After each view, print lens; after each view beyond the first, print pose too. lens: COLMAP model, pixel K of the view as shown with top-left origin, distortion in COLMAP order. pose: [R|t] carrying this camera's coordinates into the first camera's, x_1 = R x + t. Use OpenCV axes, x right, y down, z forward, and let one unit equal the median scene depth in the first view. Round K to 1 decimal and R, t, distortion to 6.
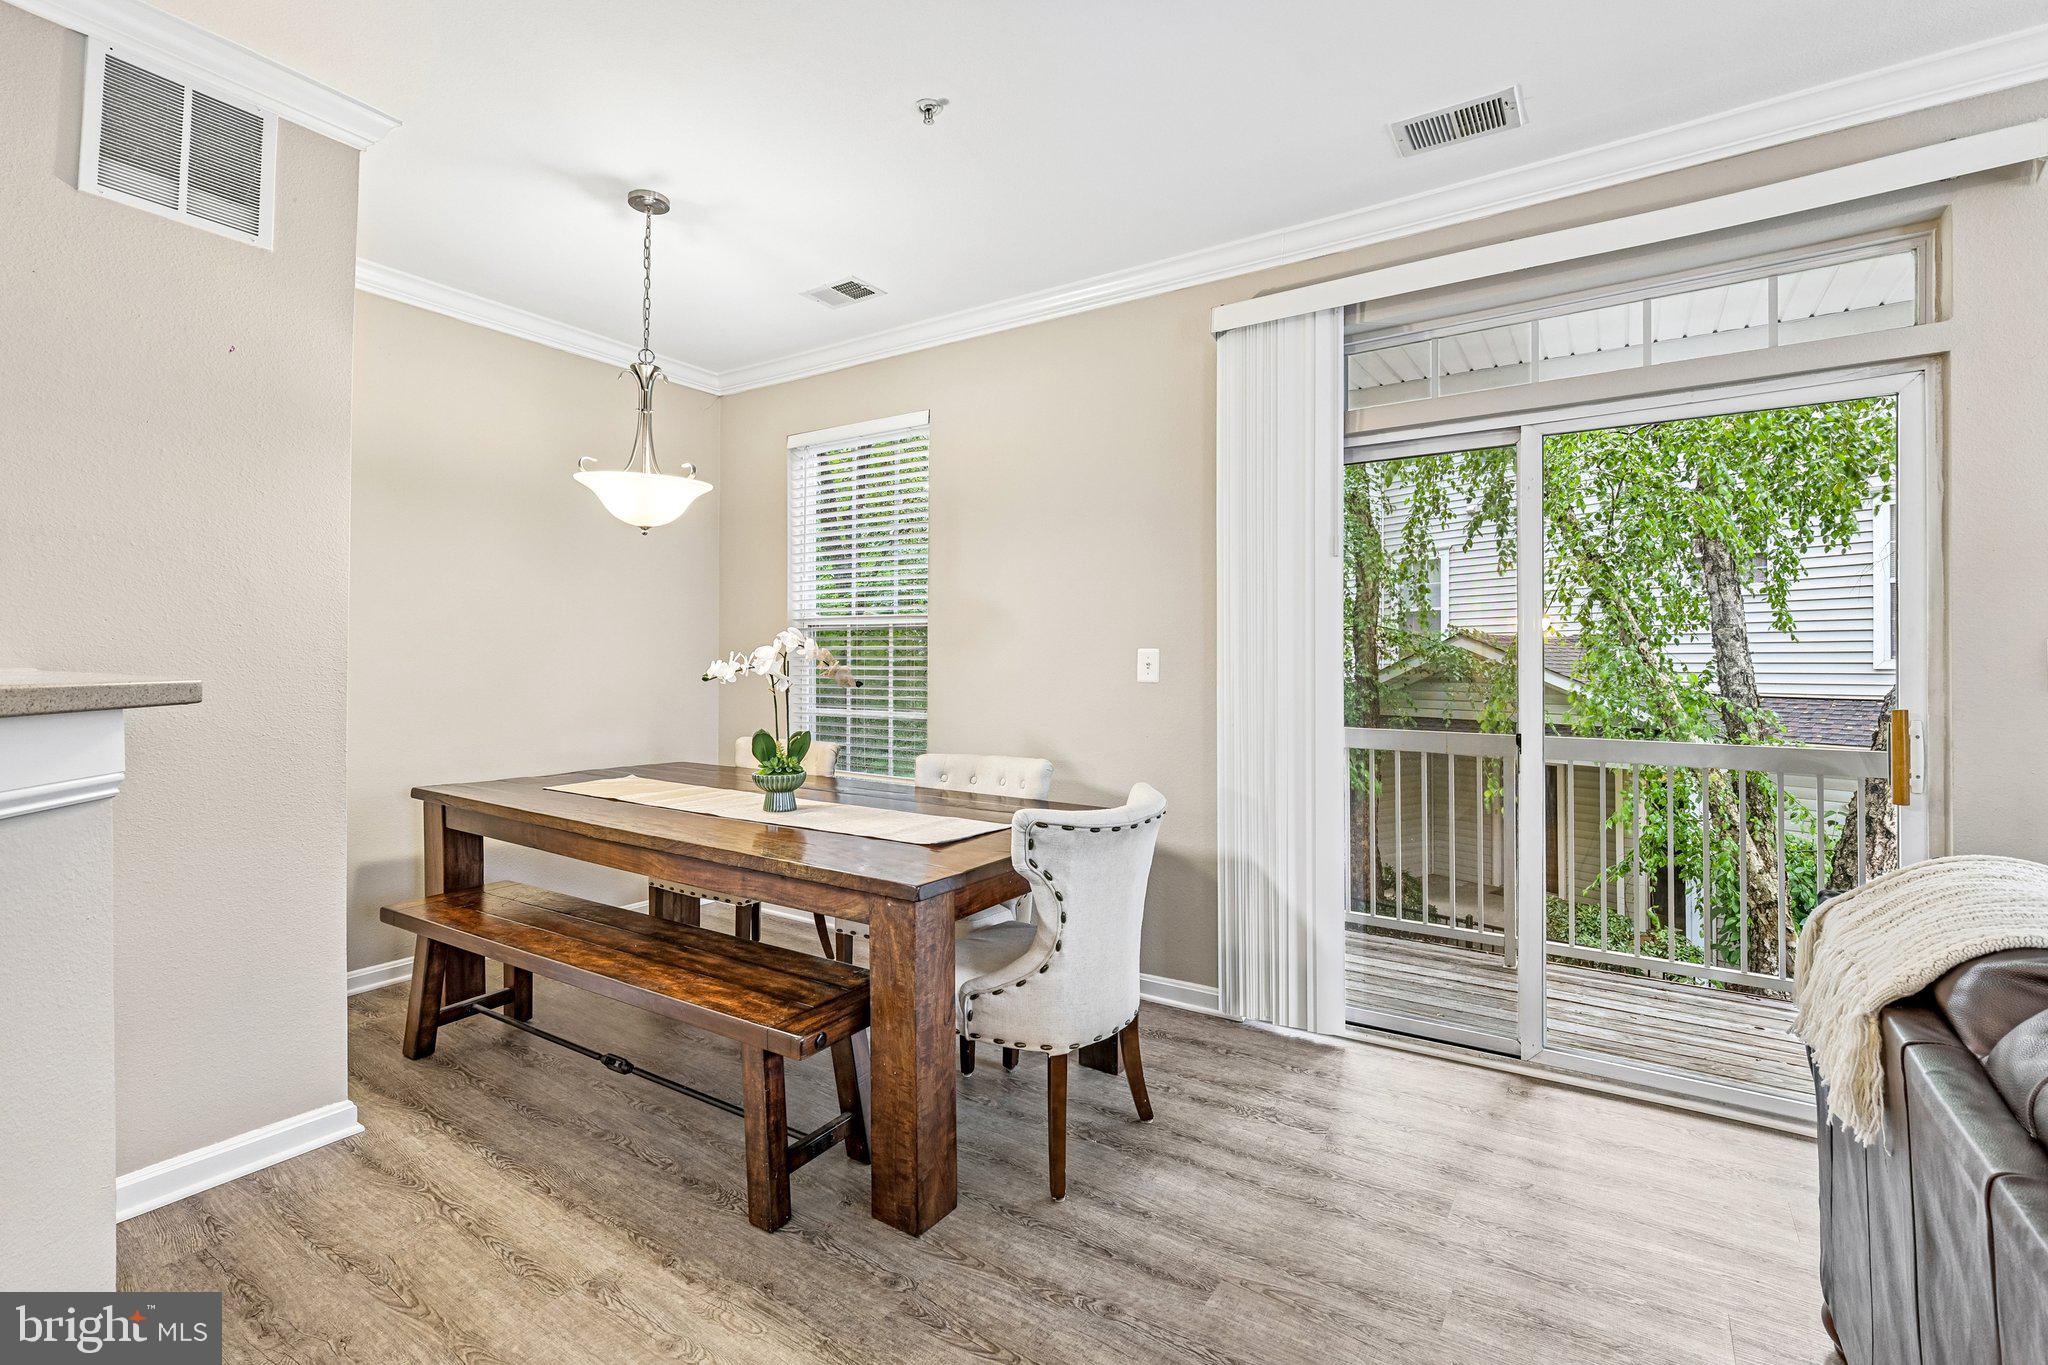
lens RADIAL K [[908.8, 0, 1029.8], [0, 908.8, 672.2], [0, 0, 1]] dist [-0.000446, 0.000232]
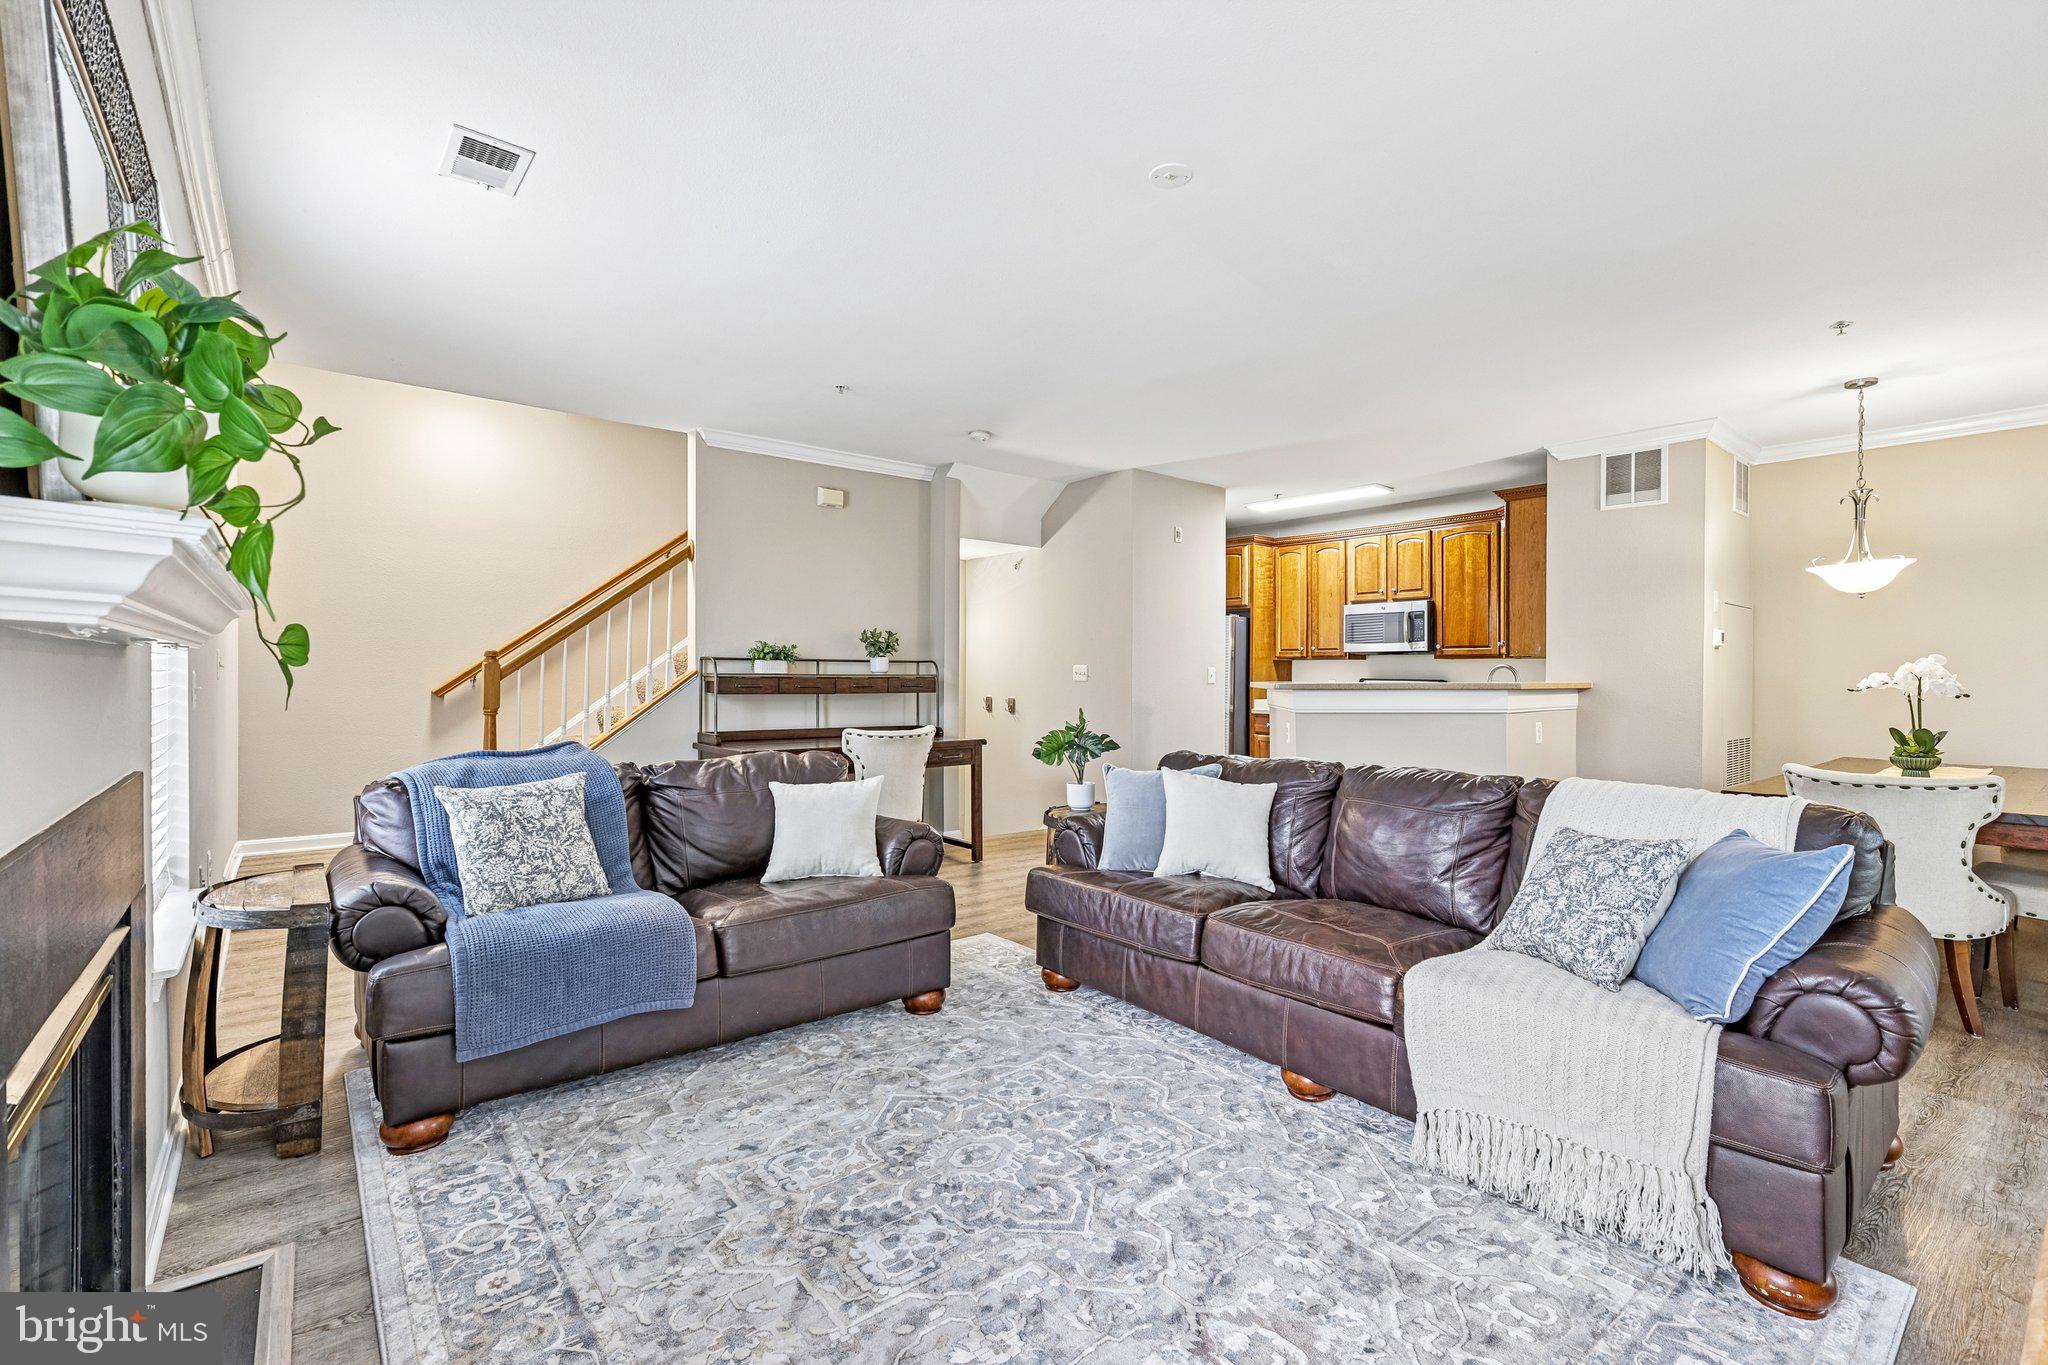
lens RADIAL K [[908.8, 0, 1029.8], [0, 908.8, 672.2], [0, 0, 1]] dist [-0.000446, 0.000232]
pose [[-0.302034, -0.005554, -0.953281, 1.475706], [-0.007977, 0.999963, -0.003299, -0.004771], [0.953264, 0.006608, -0.302067, 0.111567]]
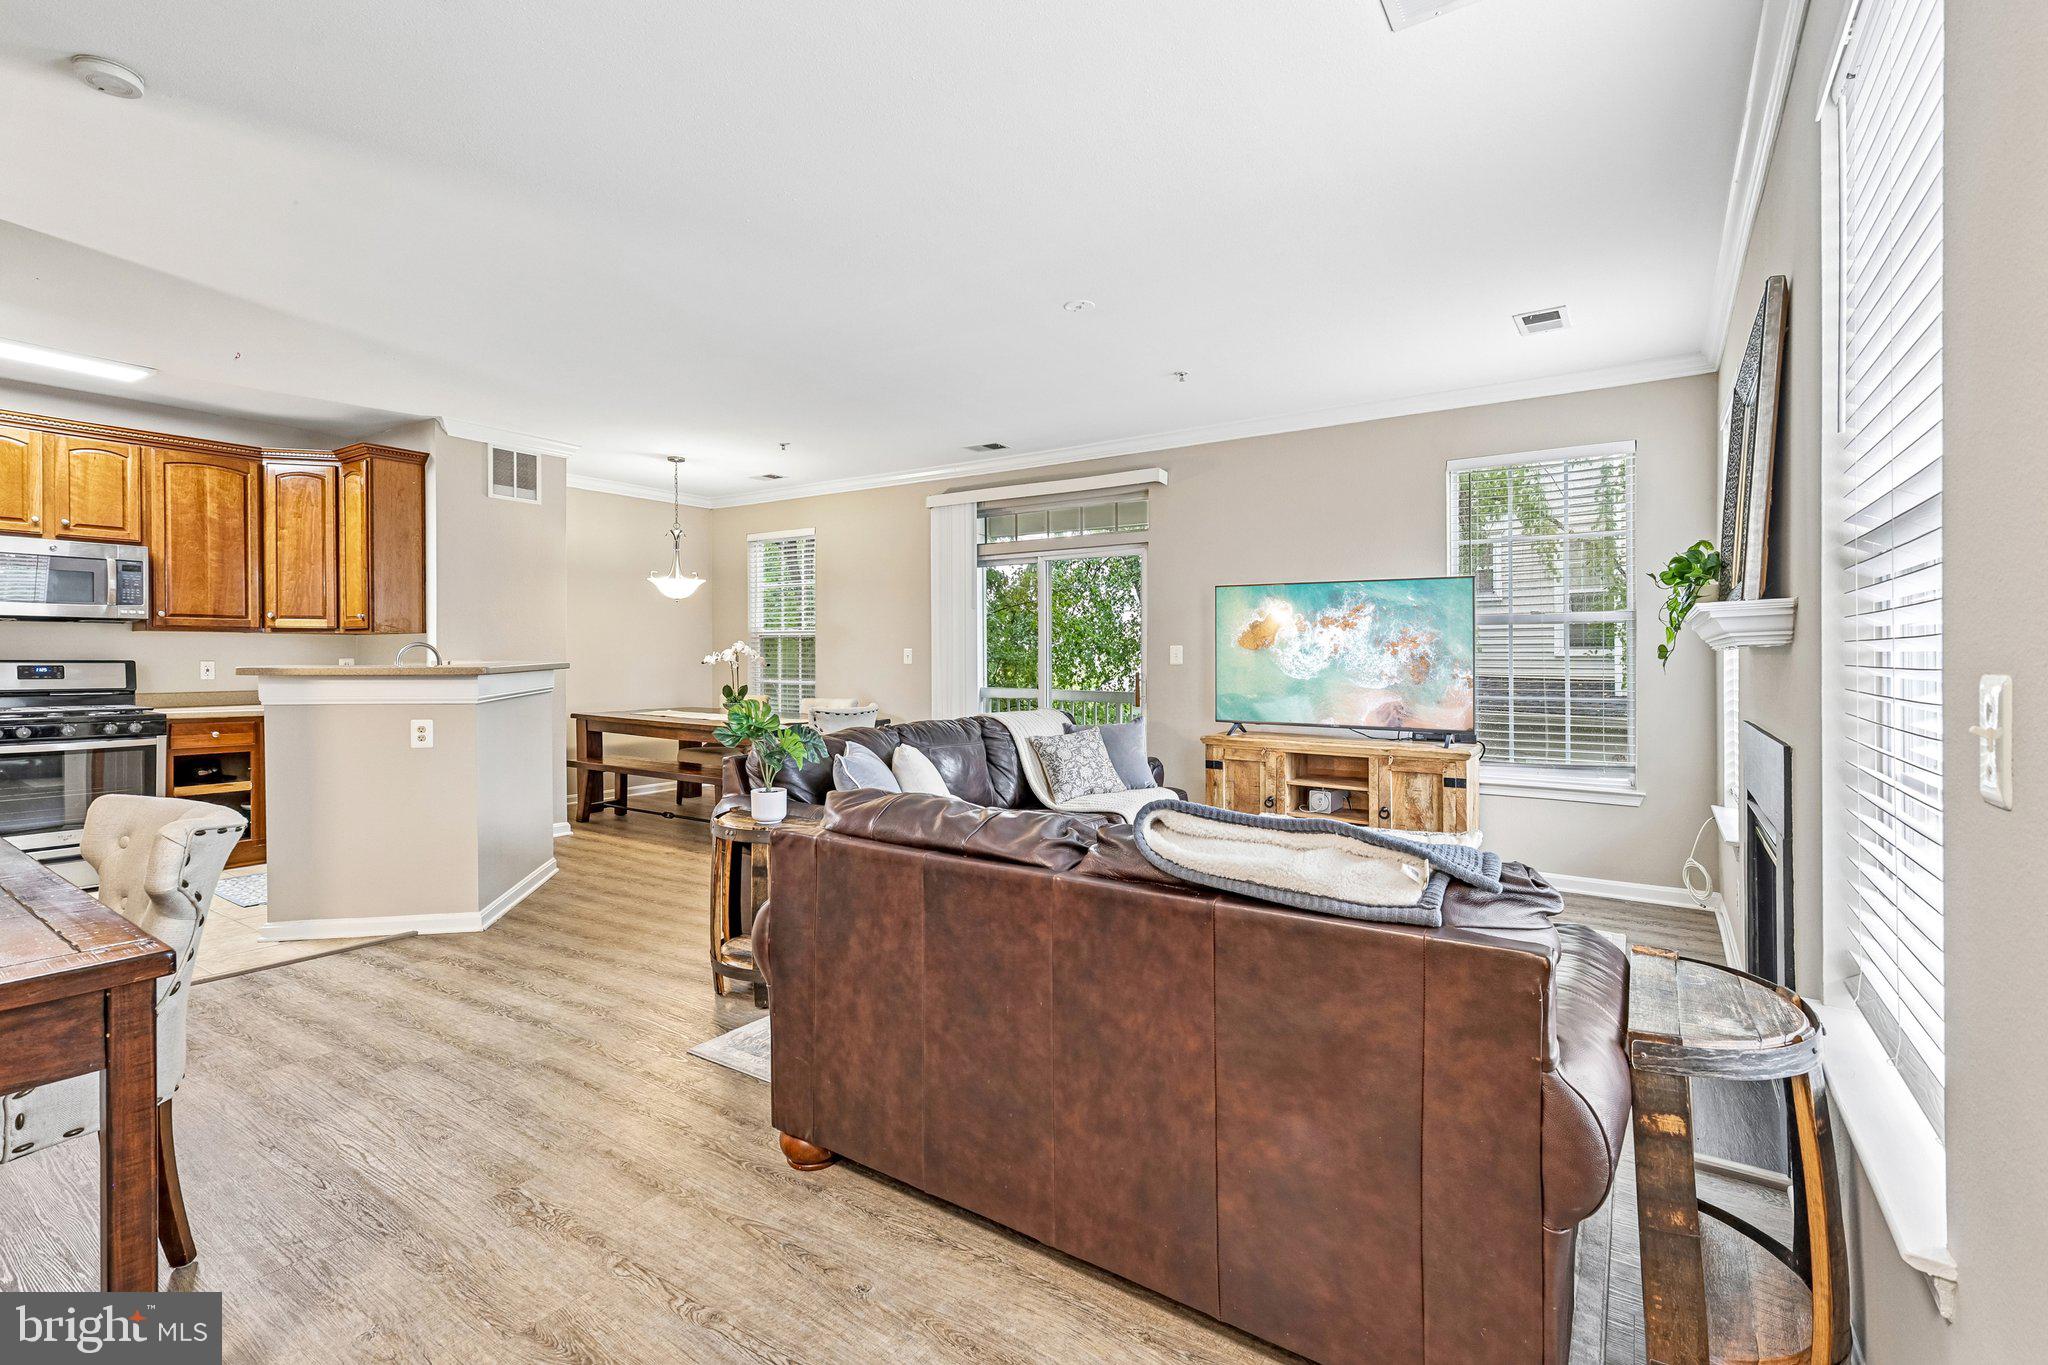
lens RADIAL K [[908.8, 0, 1029.8], [0, 908.8, 672.2], [0, 0, 1]] dist [-0.000446, 0.000232]
pose [[0.999957, -0.002447, -0.008944, 0.501503], [0.002551, 0.999930, 0.011585, 0.006296], [0.008915, -0.011608, 0.999893, -1.320238]]
